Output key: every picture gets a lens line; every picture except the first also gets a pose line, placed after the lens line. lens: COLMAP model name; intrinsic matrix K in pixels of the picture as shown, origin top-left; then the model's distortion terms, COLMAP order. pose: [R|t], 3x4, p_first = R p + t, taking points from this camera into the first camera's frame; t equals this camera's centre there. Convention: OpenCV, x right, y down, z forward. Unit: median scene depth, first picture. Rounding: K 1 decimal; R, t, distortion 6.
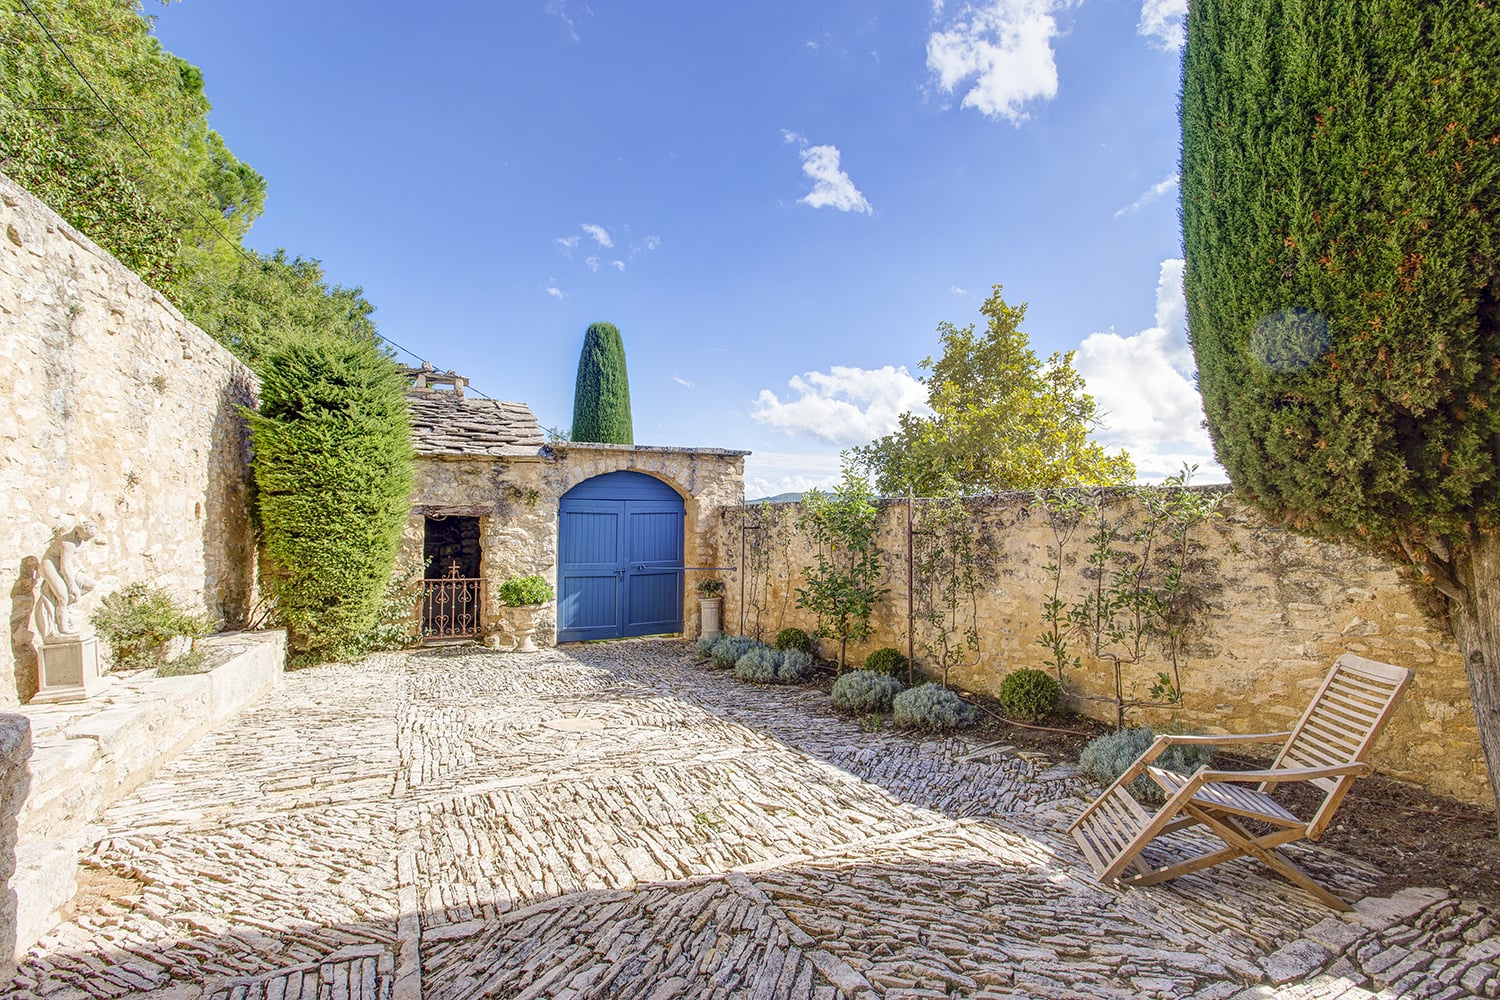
lens RADIAL K [[725.7, 0, 750.0], [0, 725.7, 500.0], [0, 0, 1]] dist [0.001365, 0.000181]
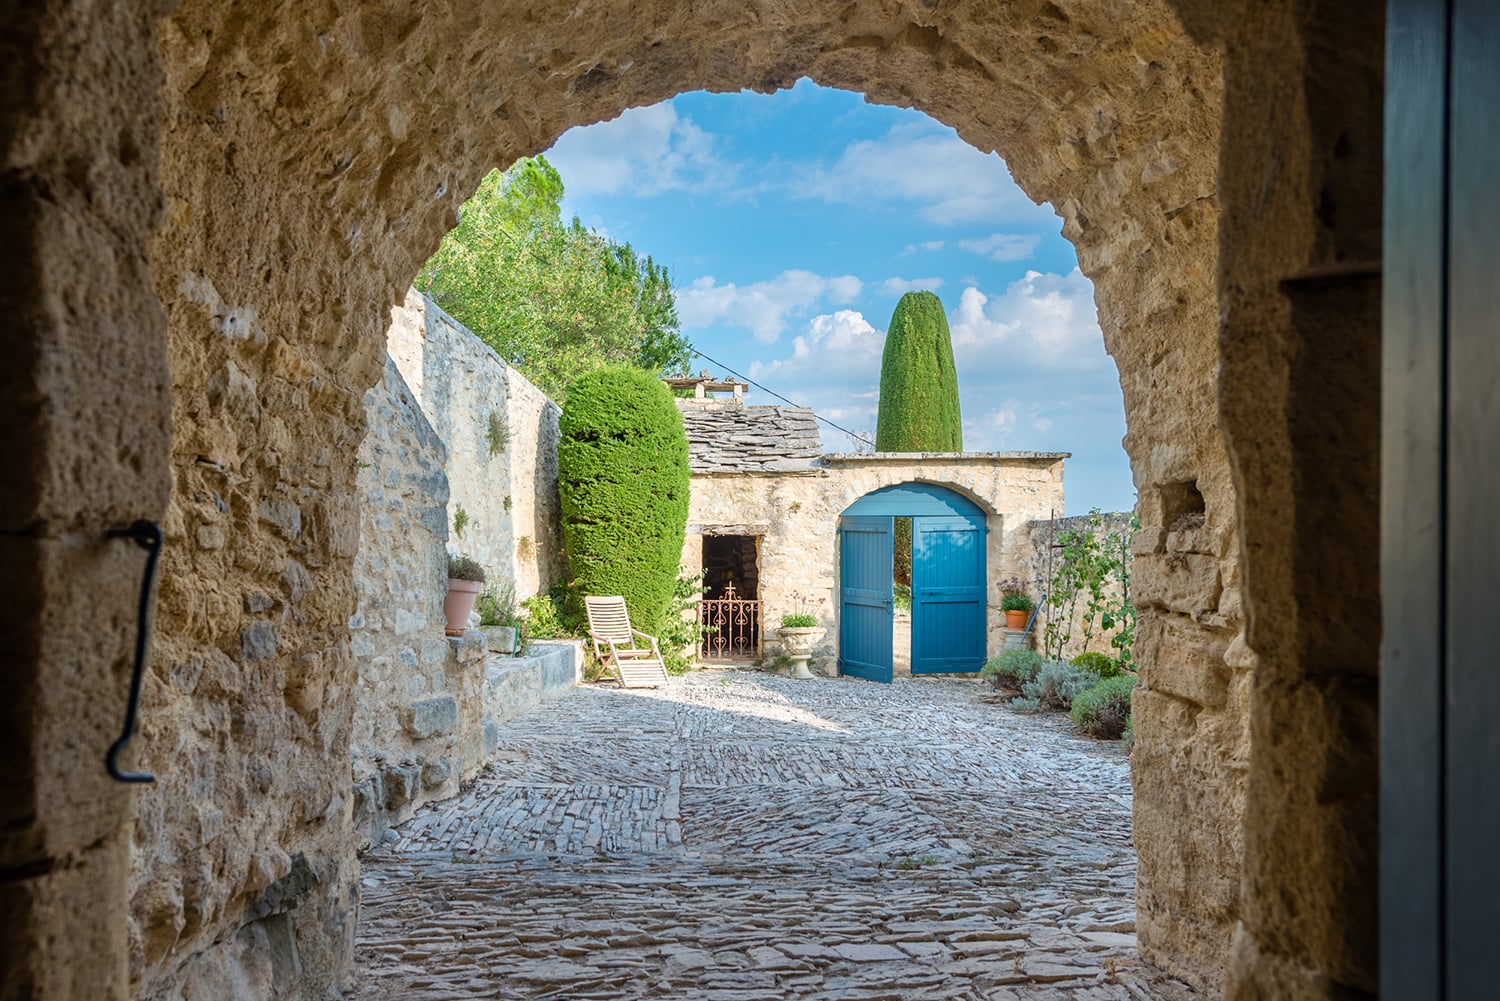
lens RADIAL K [[997.1, 0, 748.1], [0, 997.1, 467.1], [0, 0, 1]] dist [0.033315, -0.024937]
pose [[0.925508, -0.038000, -0.376817, 0.112596], [0.018479, 0.998299, -0.055288, 0.005162], [0.378277, 0.044206, 0.924636, -0.211098]]
